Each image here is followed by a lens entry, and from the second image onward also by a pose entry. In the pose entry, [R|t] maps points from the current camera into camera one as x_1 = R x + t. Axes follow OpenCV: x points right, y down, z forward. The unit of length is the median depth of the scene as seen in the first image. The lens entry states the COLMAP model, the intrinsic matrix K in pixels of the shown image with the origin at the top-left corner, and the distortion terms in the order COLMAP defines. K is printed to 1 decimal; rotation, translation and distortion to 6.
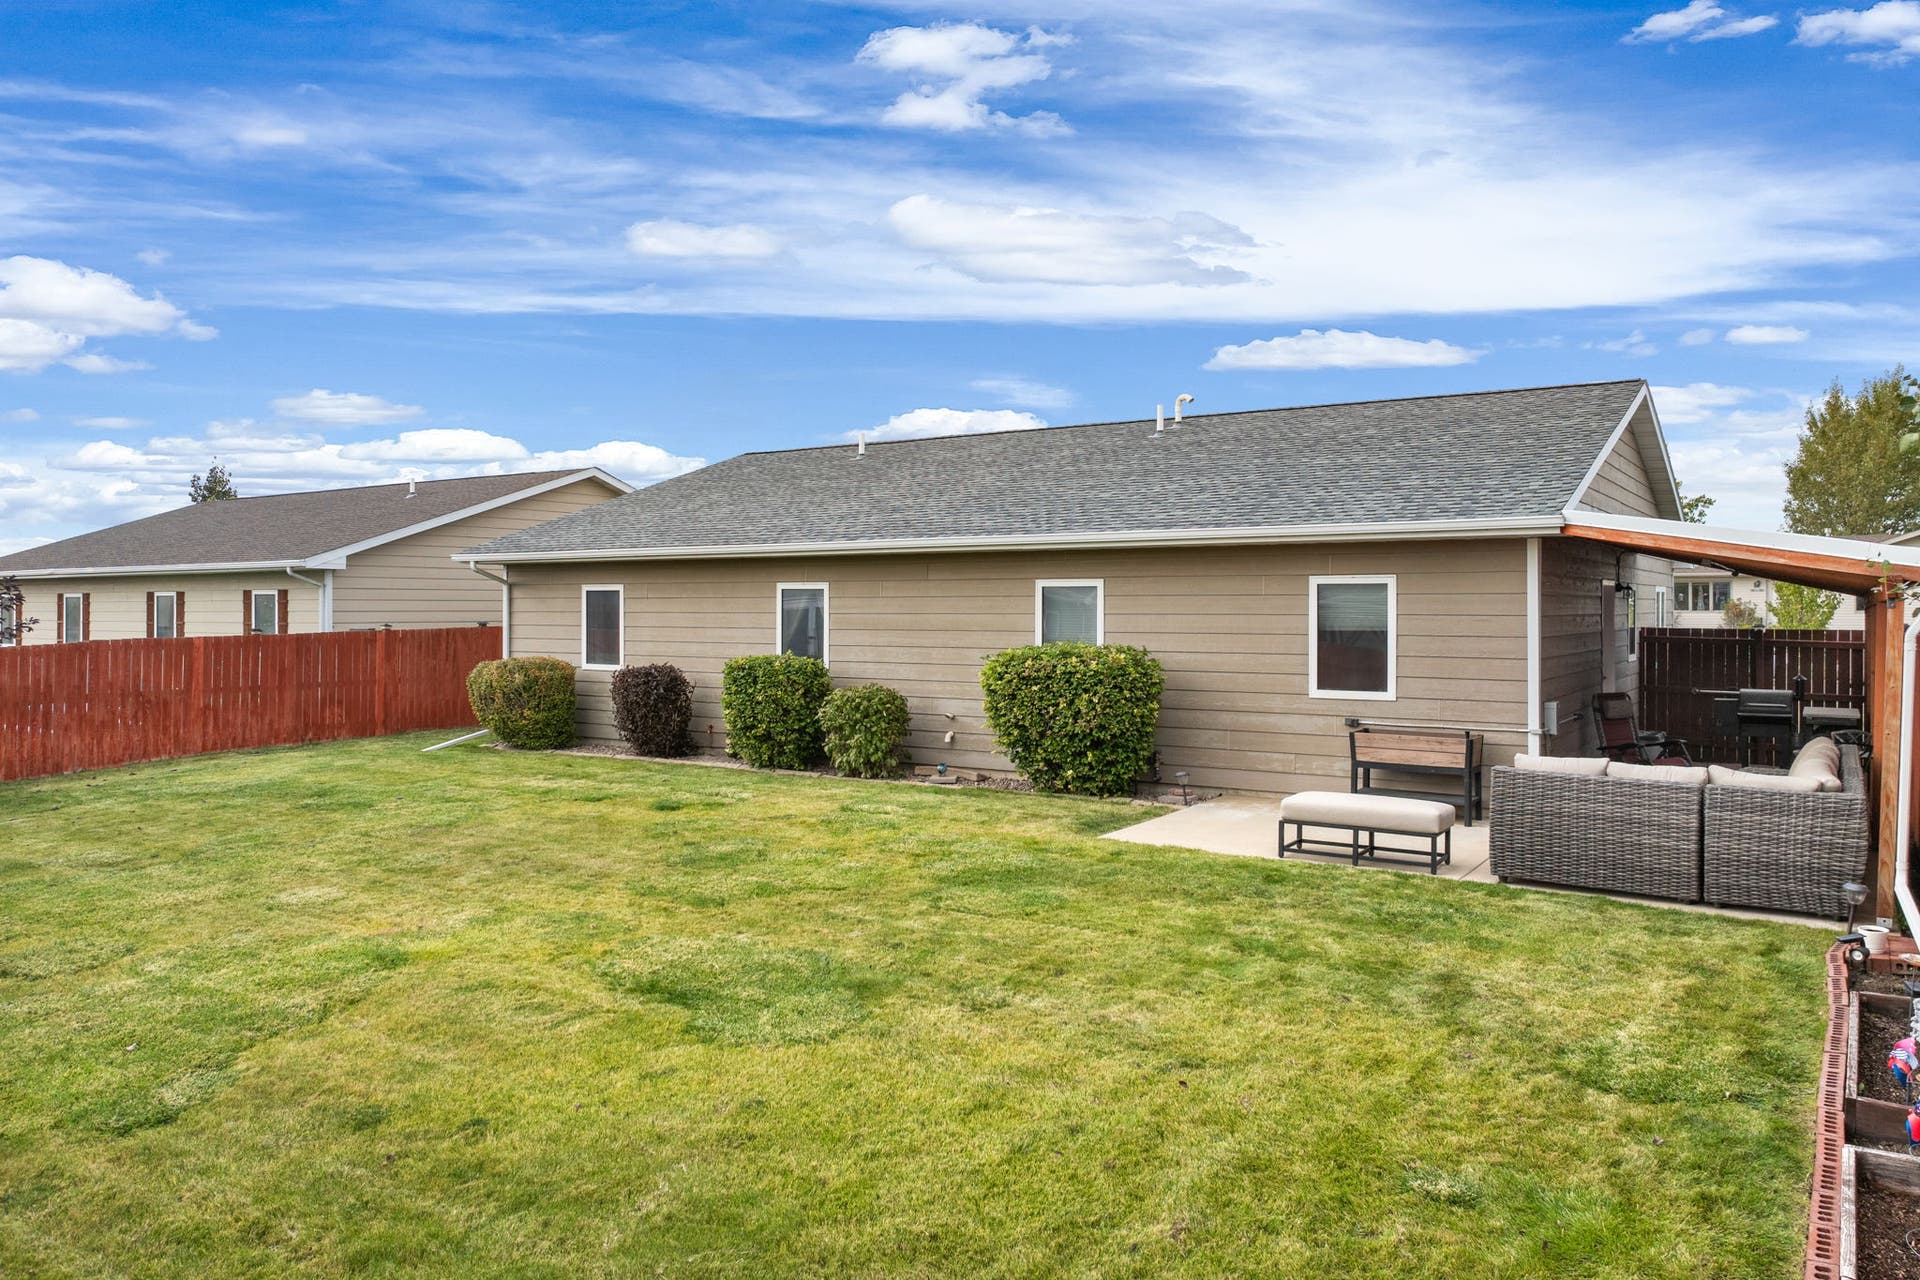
lens RADIAL K [[1357.3, 0, 952.1], [0, 1357.3, 570.2], [0, 0, 1]] dist [-0.034003, 0.001045]
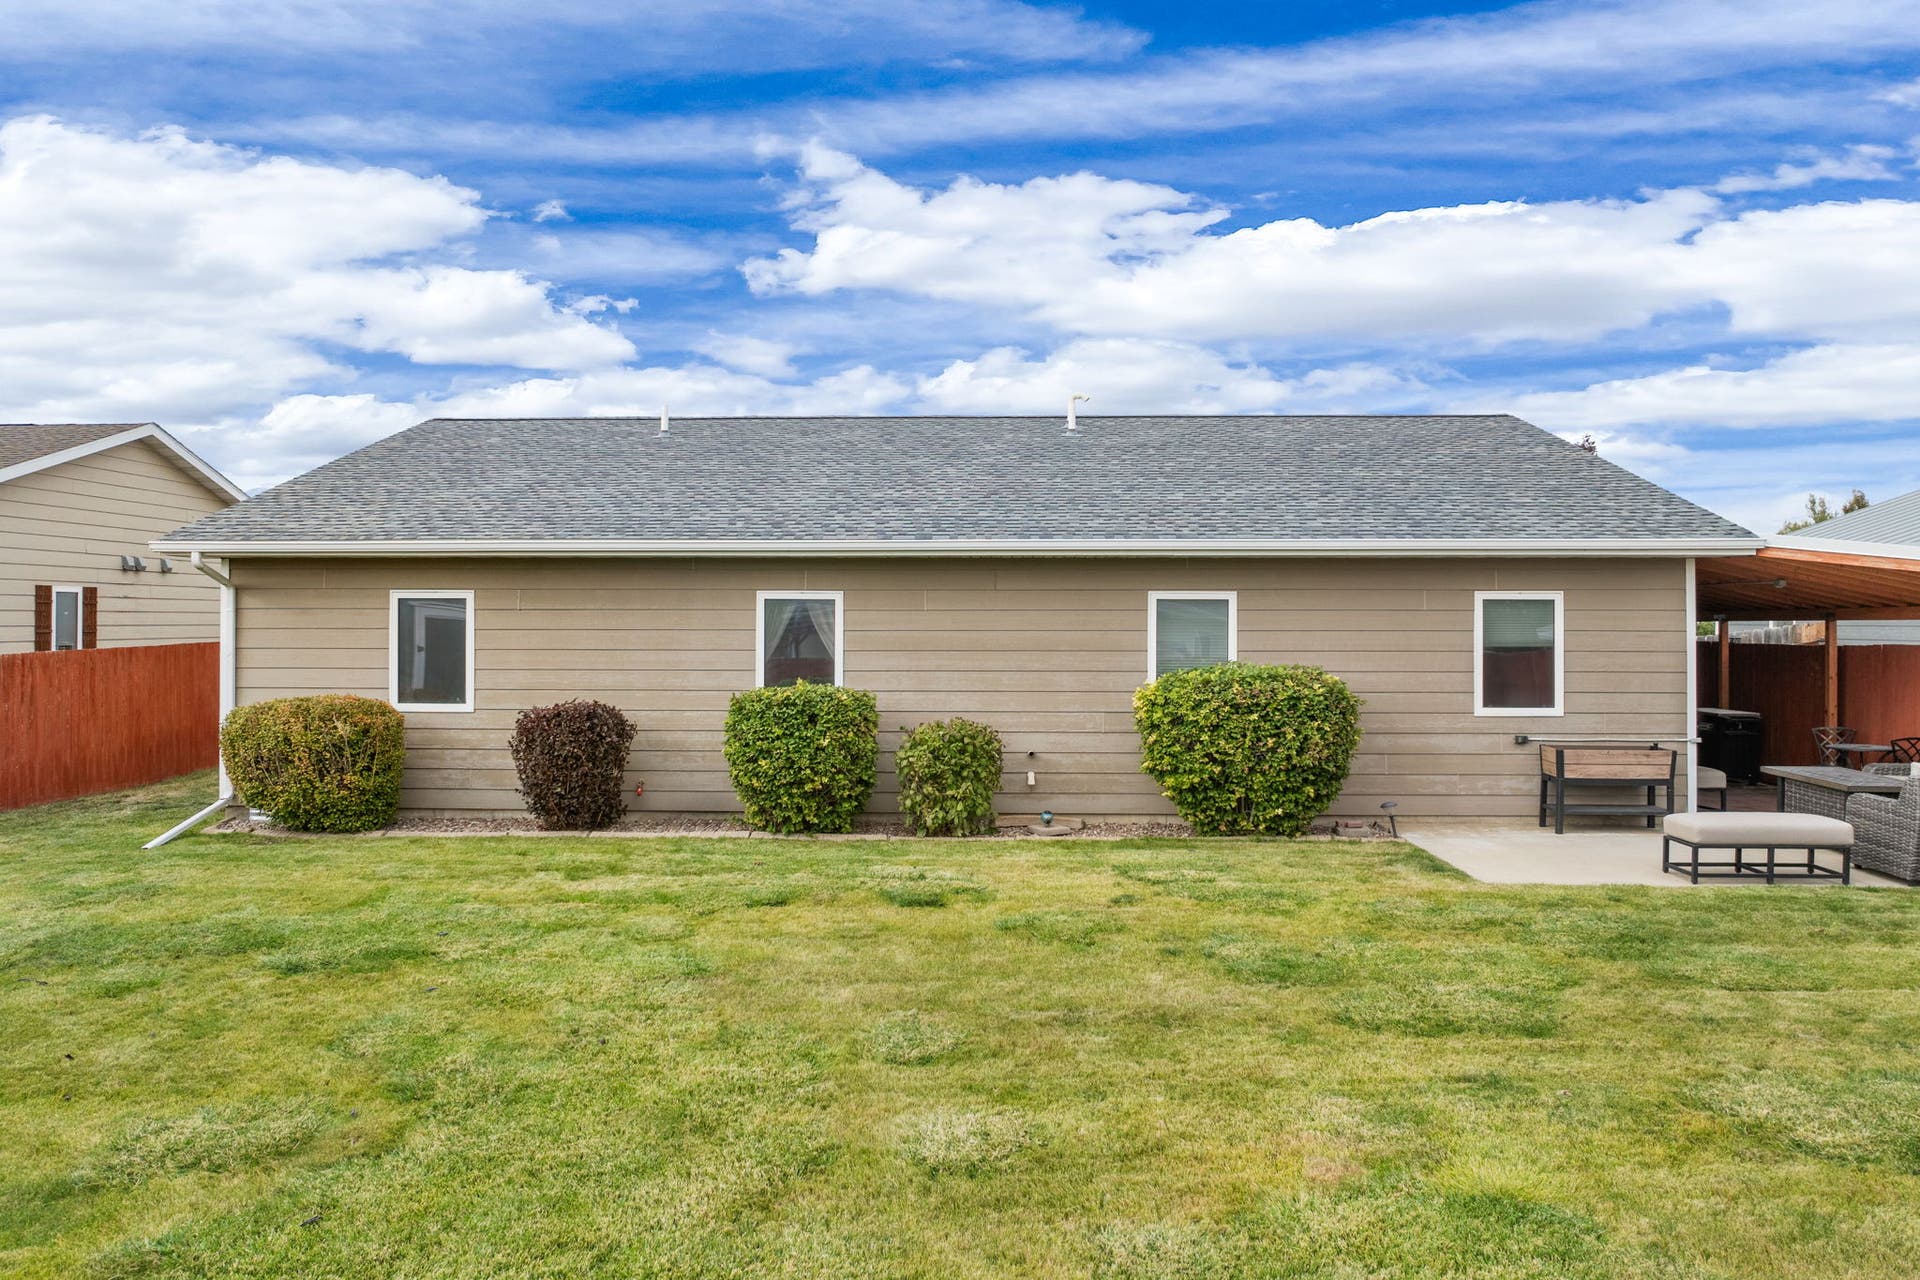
lens RADIAL K [[1357.3, 0, 962.1], [0, 1357.3, 587.3], [0, 0, 1]] dist [-0.034003, 0.001045]
pose [[0.848812, 0.013374, 0.528525, -0.515565], [-0.015505, 0.999880, -0.000399, 0.007054], [-0.528467, -0.007856, 0.848918, 0.340527]]
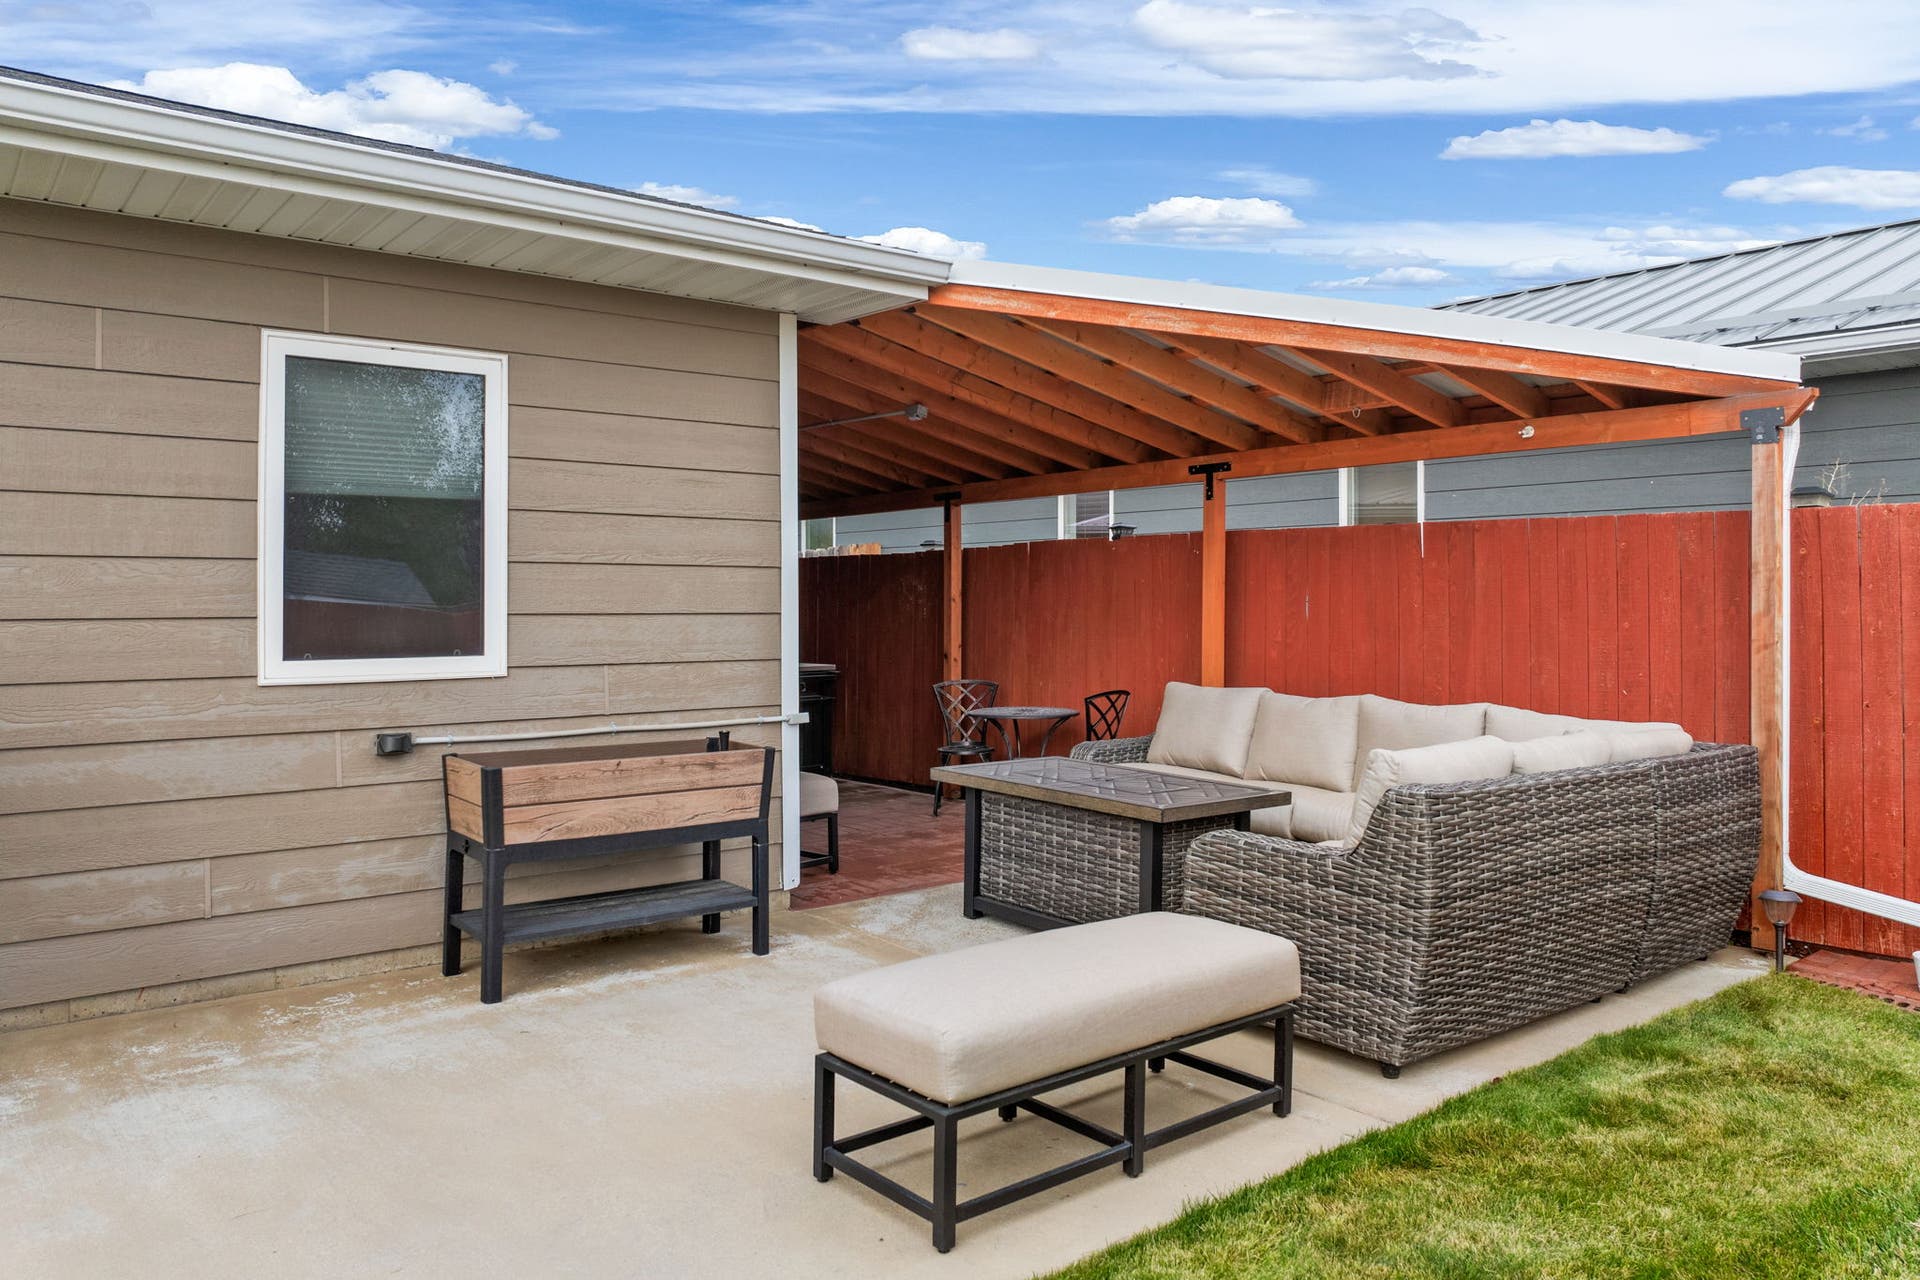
lens RADIAL K [[1357.3, 0, 962.4], [0, 1357.3, 595.7], [0, 0, 1]] dist [-0.034003, 0.001045]
pose [[0.286667, 0.001654, 0.958029, -0.007694], [-0.022127, 0.999743, 0.004894, 0.060463], [-0.957775, -0.022601, 0.286630, 0.673381]]
